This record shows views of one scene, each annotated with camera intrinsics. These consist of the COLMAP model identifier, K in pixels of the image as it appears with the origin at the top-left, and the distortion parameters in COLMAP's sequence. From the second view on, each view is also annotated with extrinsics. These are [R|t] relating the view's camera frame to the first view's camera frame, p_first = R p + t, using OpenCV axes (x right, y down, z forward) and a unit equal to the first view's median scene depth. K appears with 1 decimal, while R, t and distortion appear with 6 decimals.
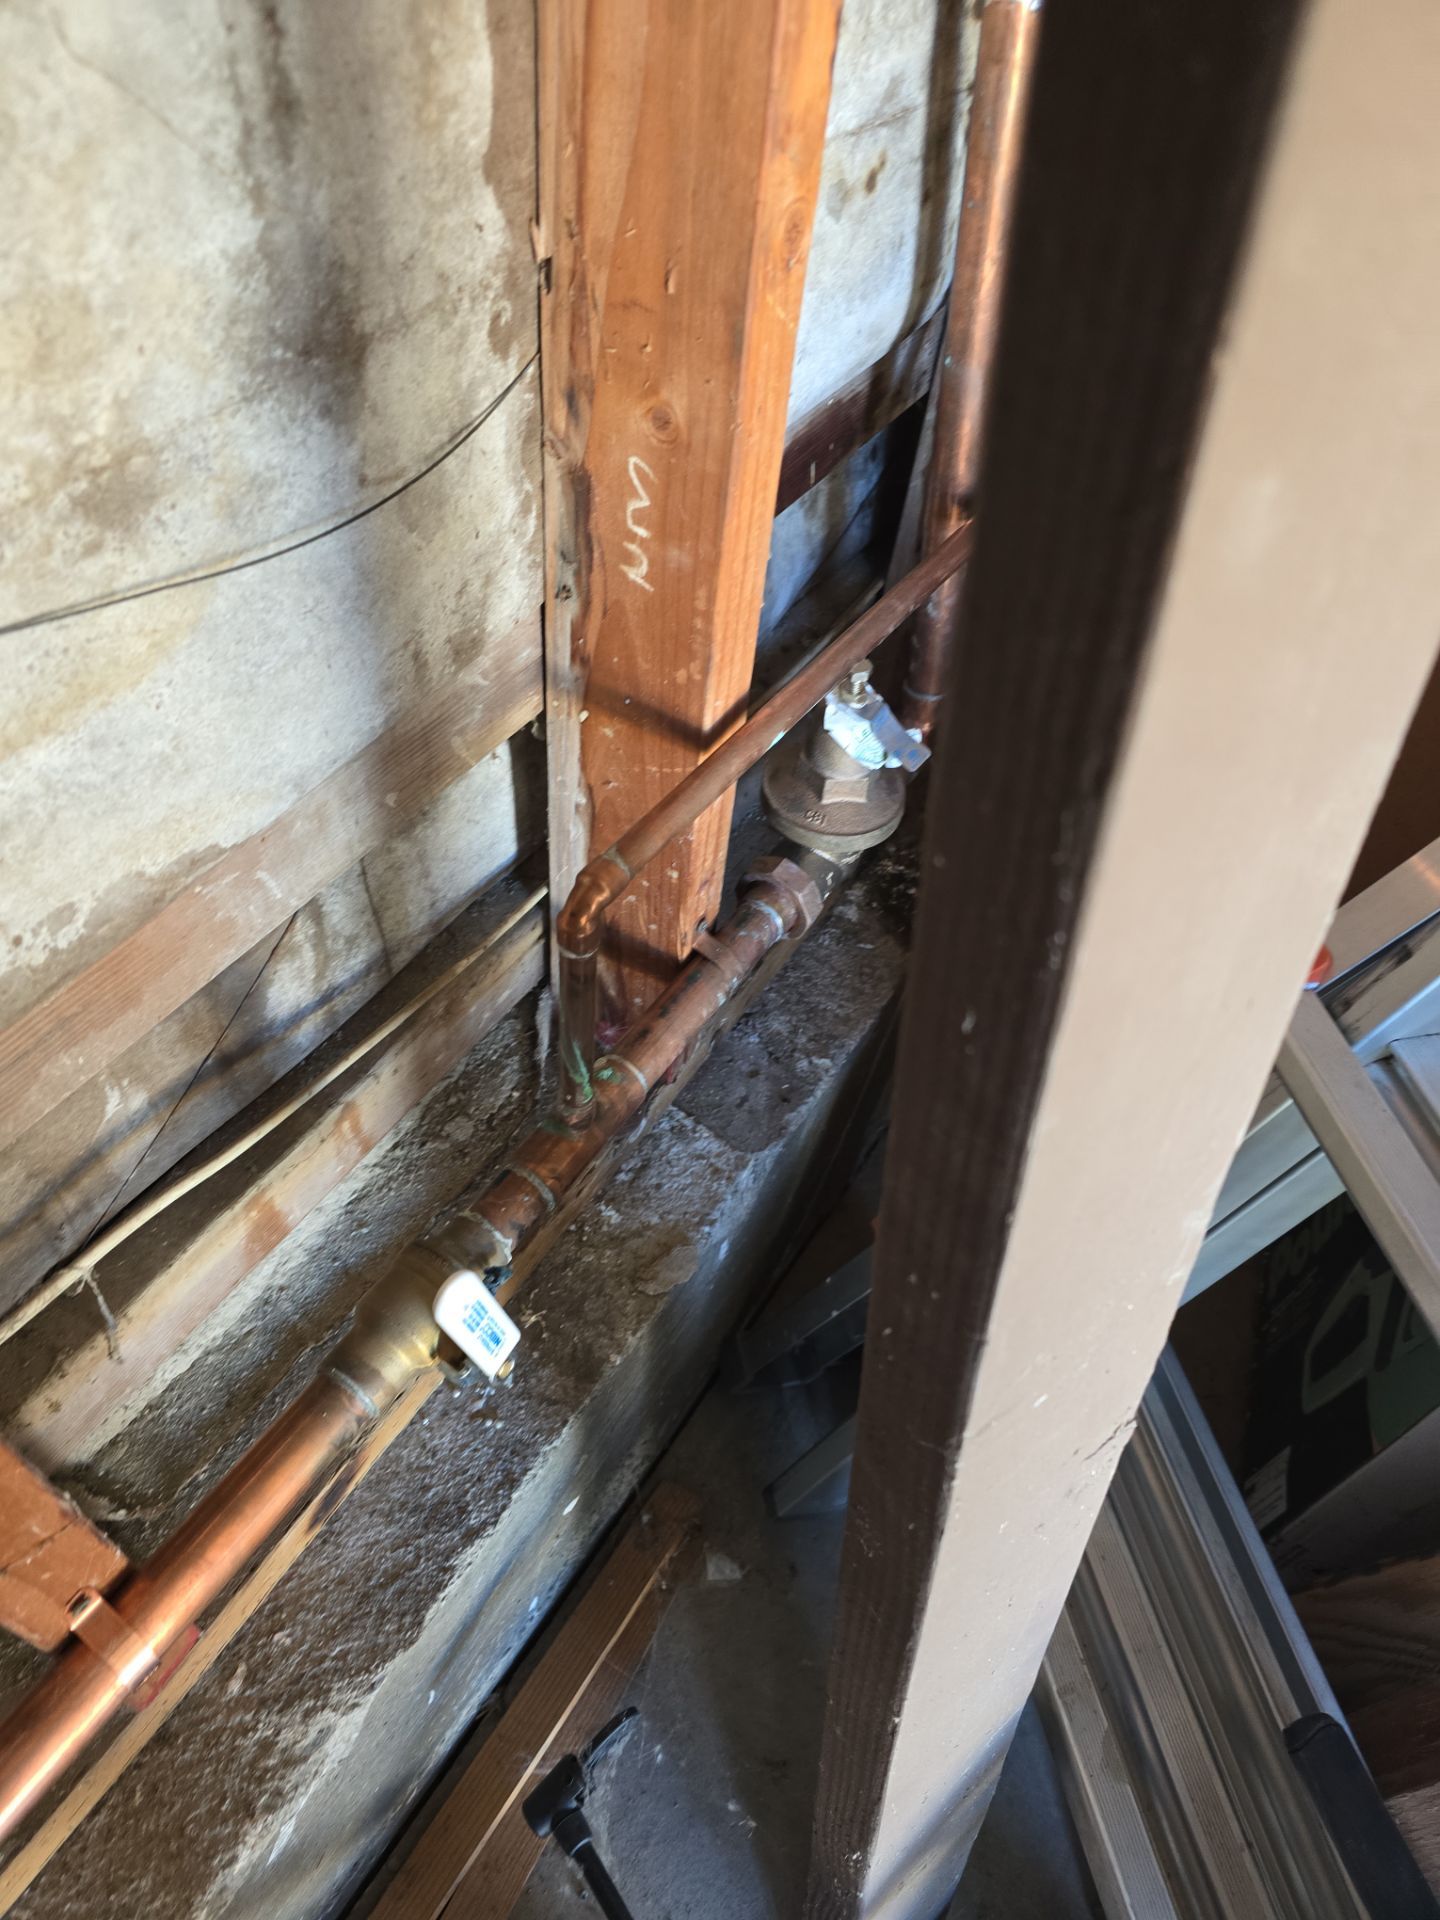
lens RADIAL K [[1286.4, 0, 726.6], [0, 1286.4, 975.9], [0, 0, 1]] dist [0.055362, -0.054491]
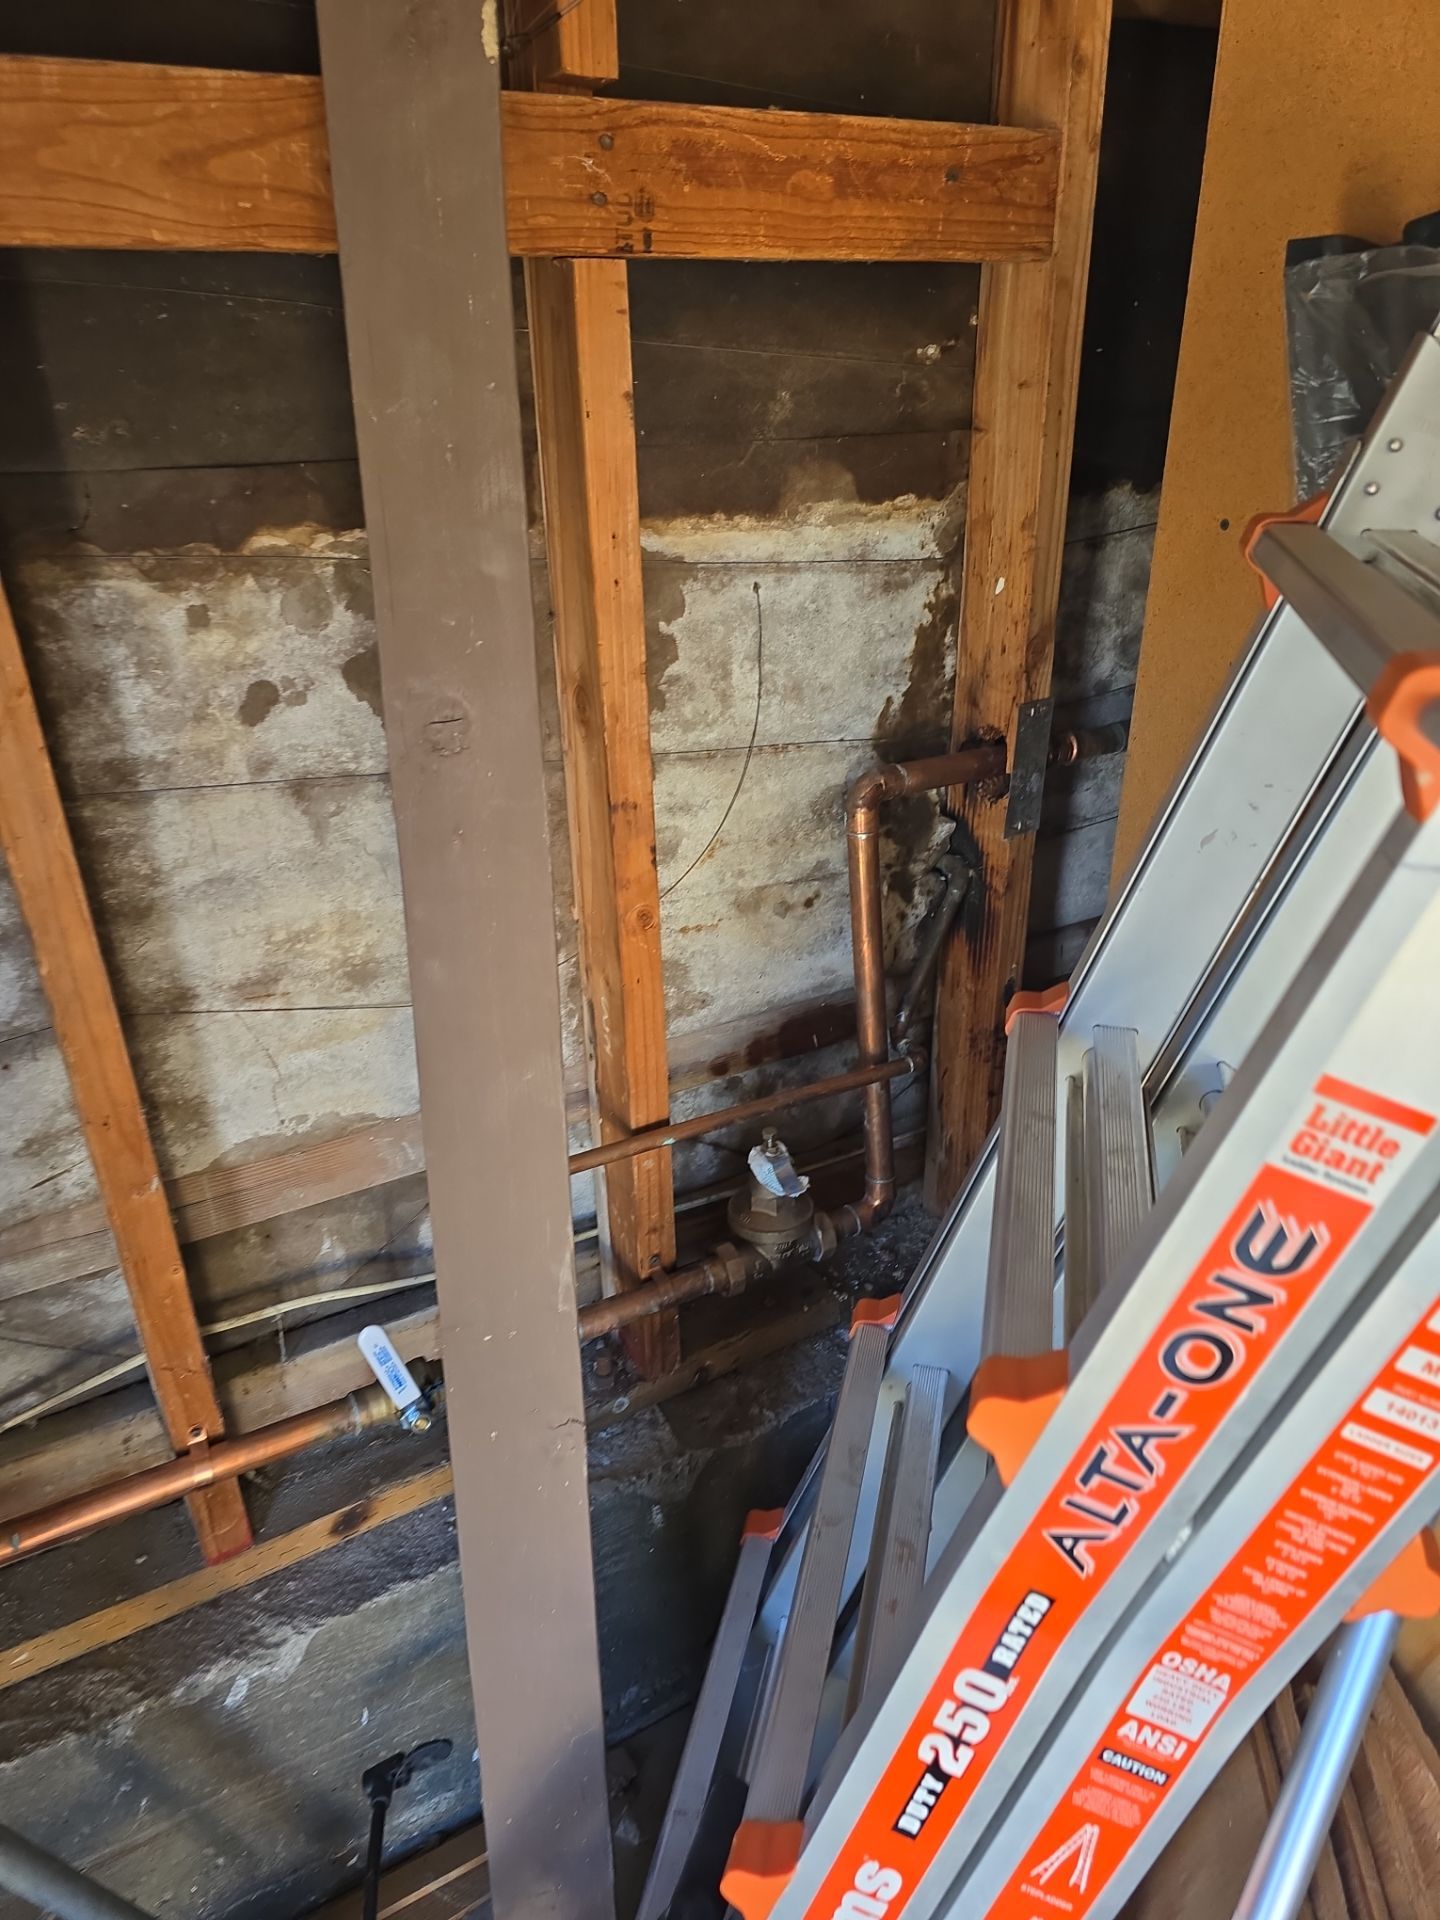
lens RADIAL K [[1286.4, 0, 726.6], [0, 1286.4, 975.9], [0, 0, 1]] dist [0.055362, -0.054491]
pose [[0.884451, 0.096448, -0.456558, 1.019626], [-0.293269, 0.875922, -0.383085, 0.326057], [0.362961, 0.472714, 0.802995, -0.664822]]
